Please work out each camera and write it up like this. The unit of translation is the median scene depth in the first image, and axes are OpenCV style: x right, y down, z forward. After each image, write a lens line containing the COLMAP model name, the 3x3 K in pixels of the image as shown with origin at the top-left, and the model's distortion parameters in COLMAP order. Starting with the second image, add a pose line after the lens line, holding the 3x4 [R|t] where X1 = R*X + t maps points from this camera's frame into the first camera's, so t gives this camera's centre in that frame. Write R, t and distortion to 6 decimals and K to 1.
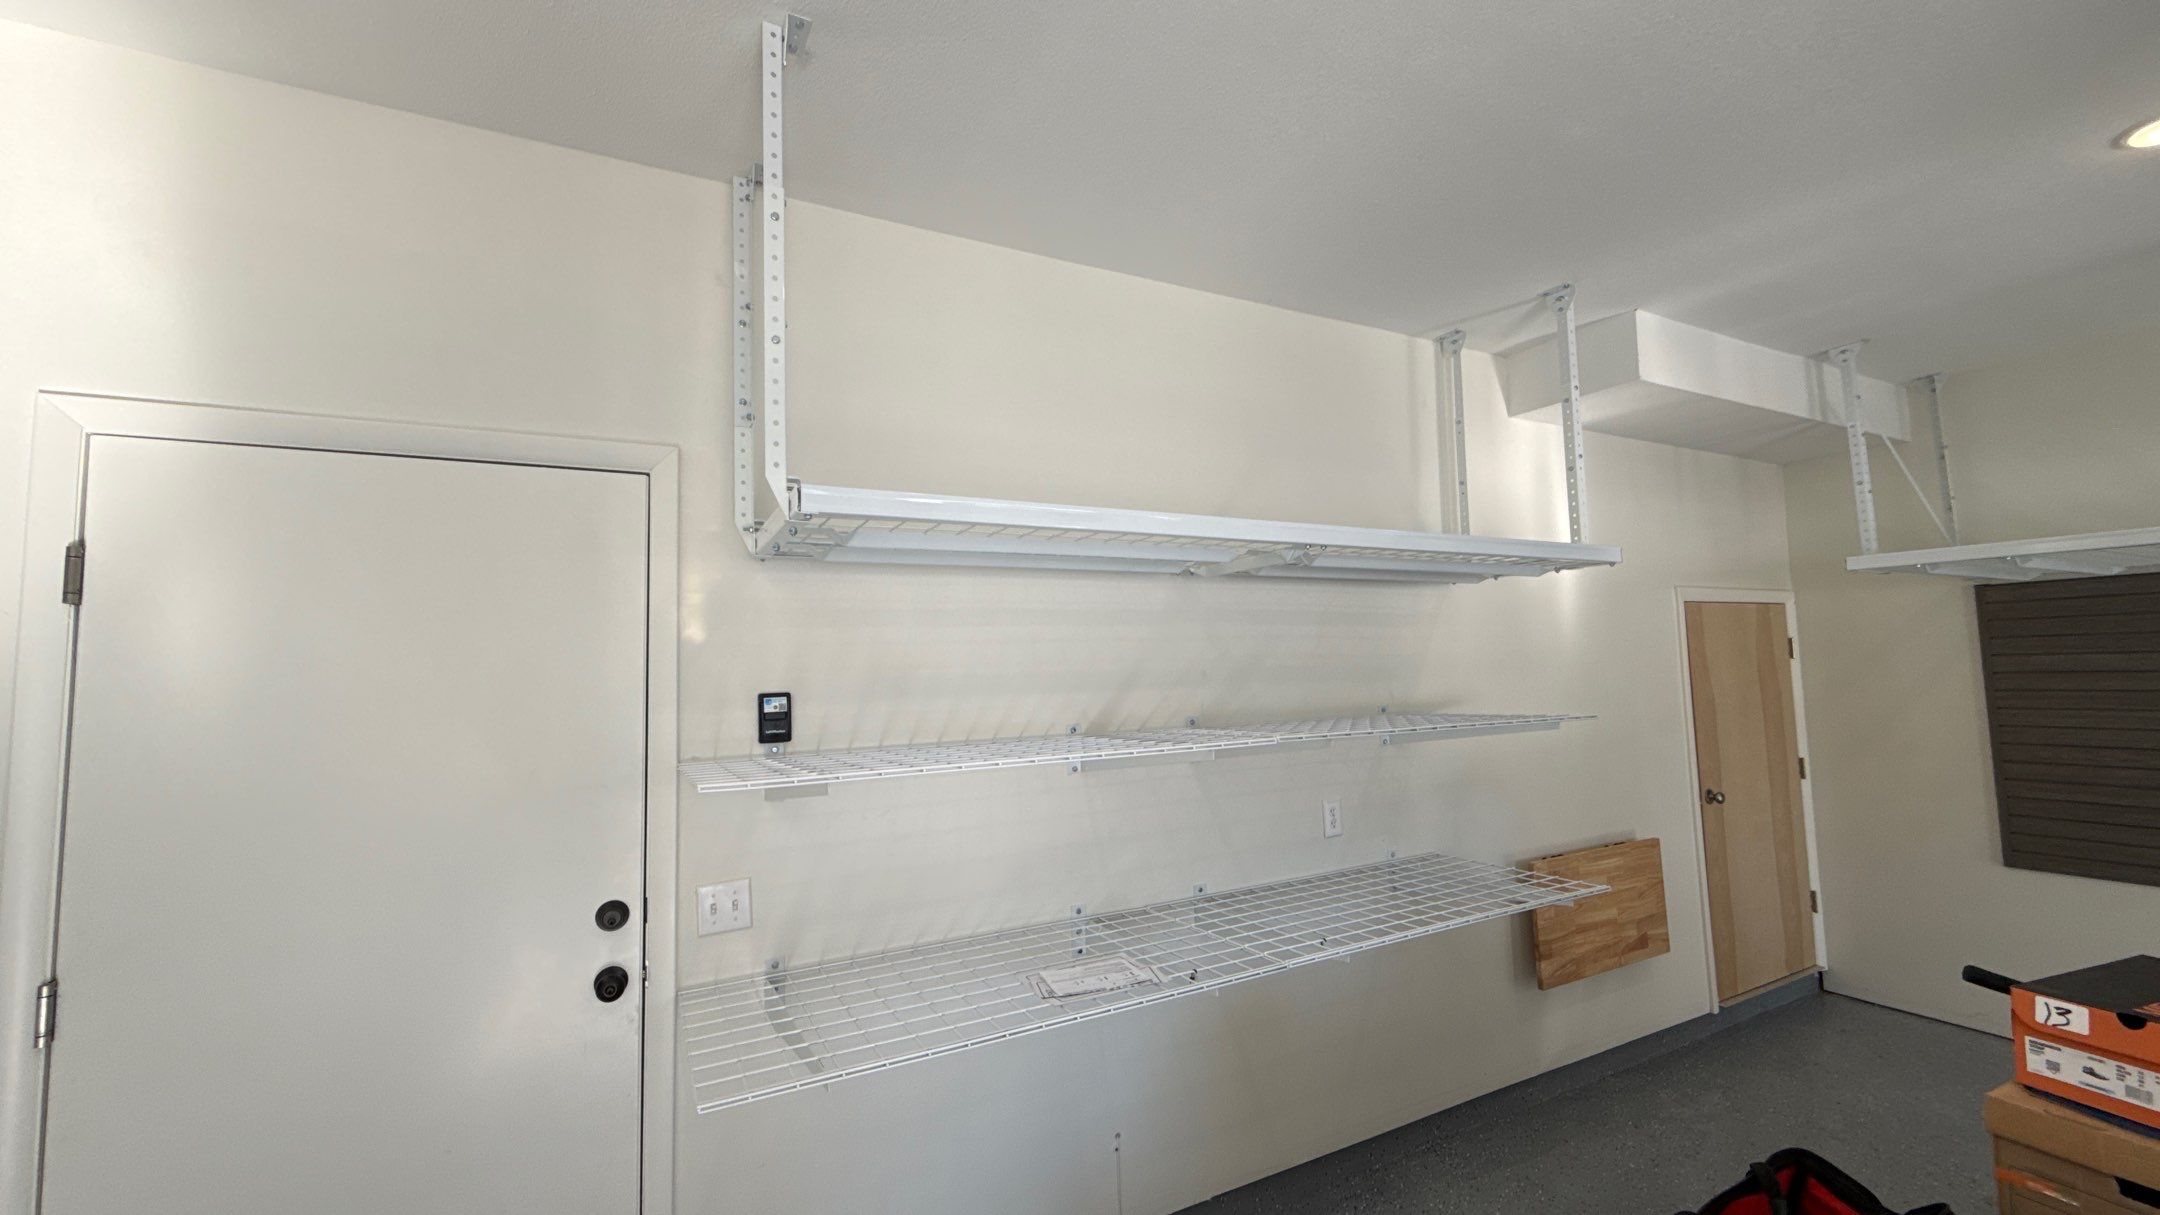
lens RADIAL K [[852.5, 0, 1077.3], [0, 852.5, 606.4], [0, 0, 1]] dist [-0.001031, -0.001726]
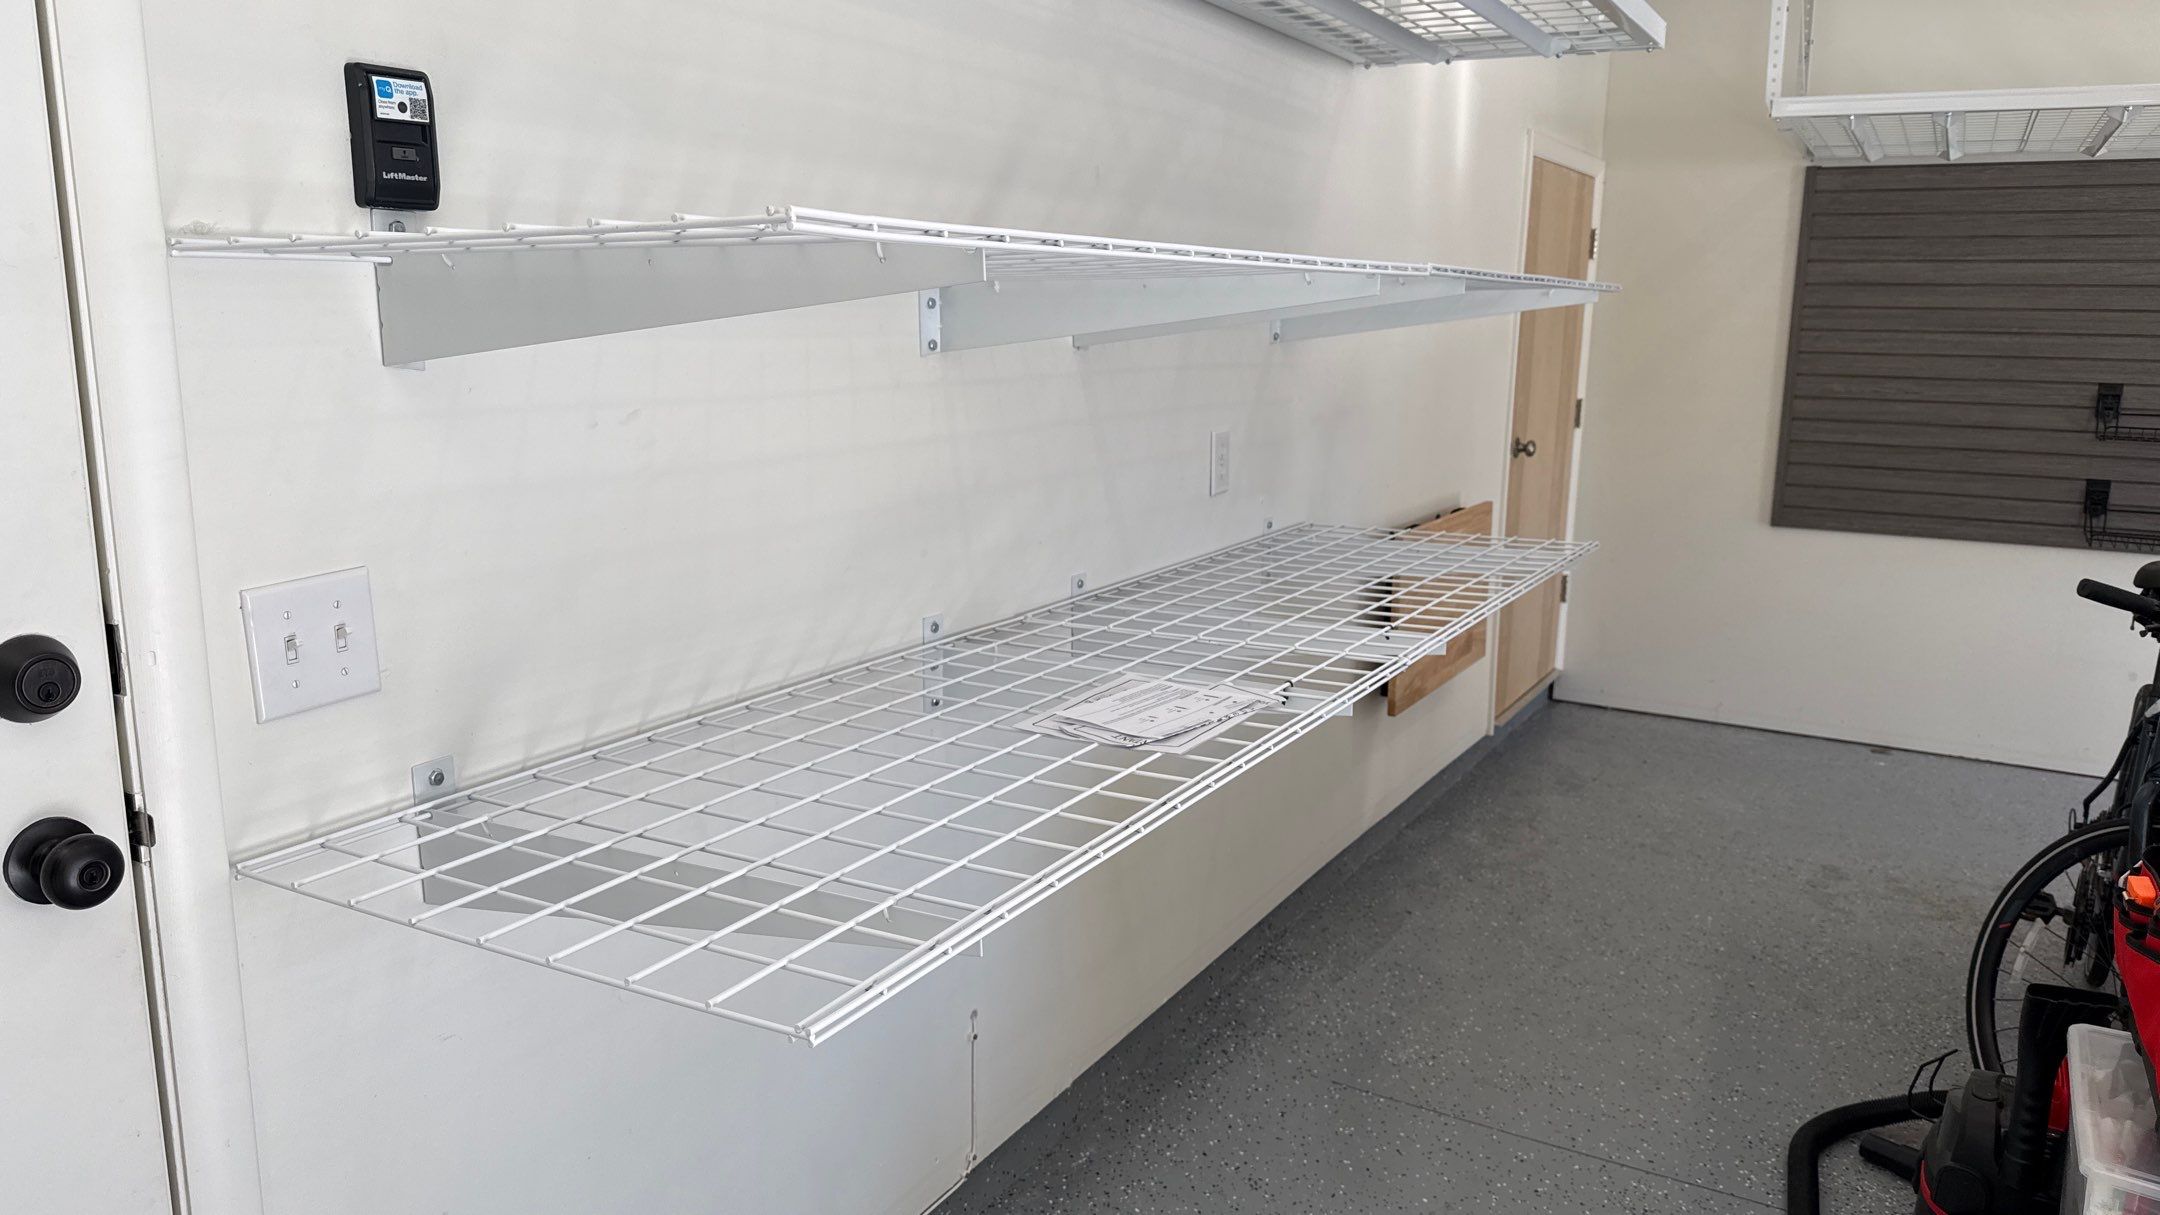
lens RADIAL K [[1509.6, 0, 1087.6], [0, 1509.6, 607.3], [0, 0, 1]] dist [0.019286, -0.032539]
pose [[0.847170, -0.067908, 0.526964, -0.278089], [-0.074847, 0.966656, 0.244896, 0.087213], [-0.526024, -0.246910, 0.813839, 0.165923]]
